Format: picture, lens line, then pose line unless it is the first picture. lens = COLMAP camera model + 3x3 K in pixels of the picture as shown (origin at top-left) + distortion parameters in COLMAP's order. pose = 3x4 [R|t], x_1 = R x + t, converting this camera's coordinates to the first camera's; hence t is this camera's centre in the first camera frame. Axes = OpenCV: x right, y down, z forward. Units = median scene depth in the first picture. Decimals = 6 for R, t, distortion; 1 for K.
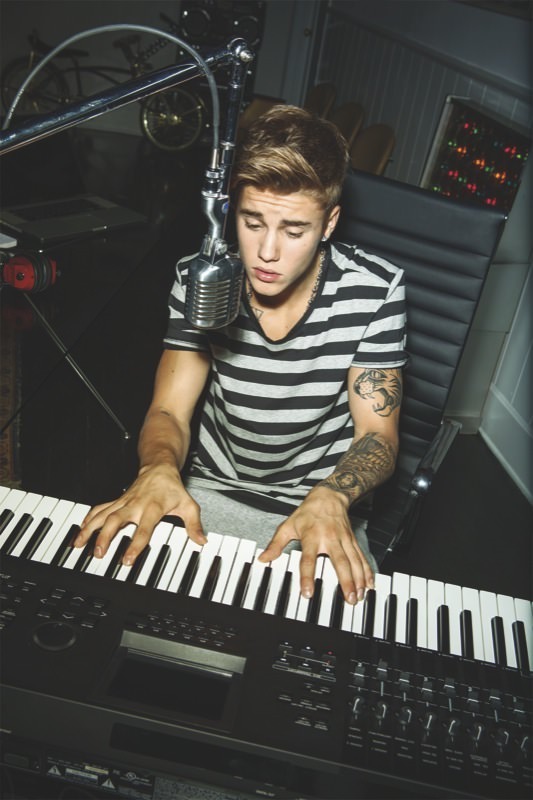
lens RADIAL K [[873.9, 0, 250.2], [0, 873.9, 401.6], [0, 0, 1]] dist [-0.007017, 0.003322]
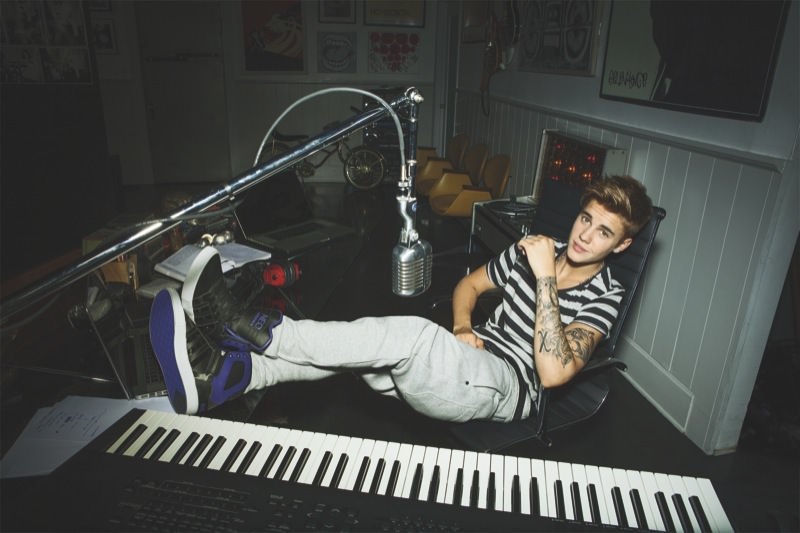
lens RADIAL K [[581.4, 0, 400.0], [0, 581.4, 266.5], [0, 0, 1]] dist [-0.077139, 0.000796]
pose [[0.992566, -0.113427, -0.044133, -0.020635], [0.106250, 0.984382, -0.140367, -0.003588], [0.059365, 0.134634, 0.989115, 0.102800]]
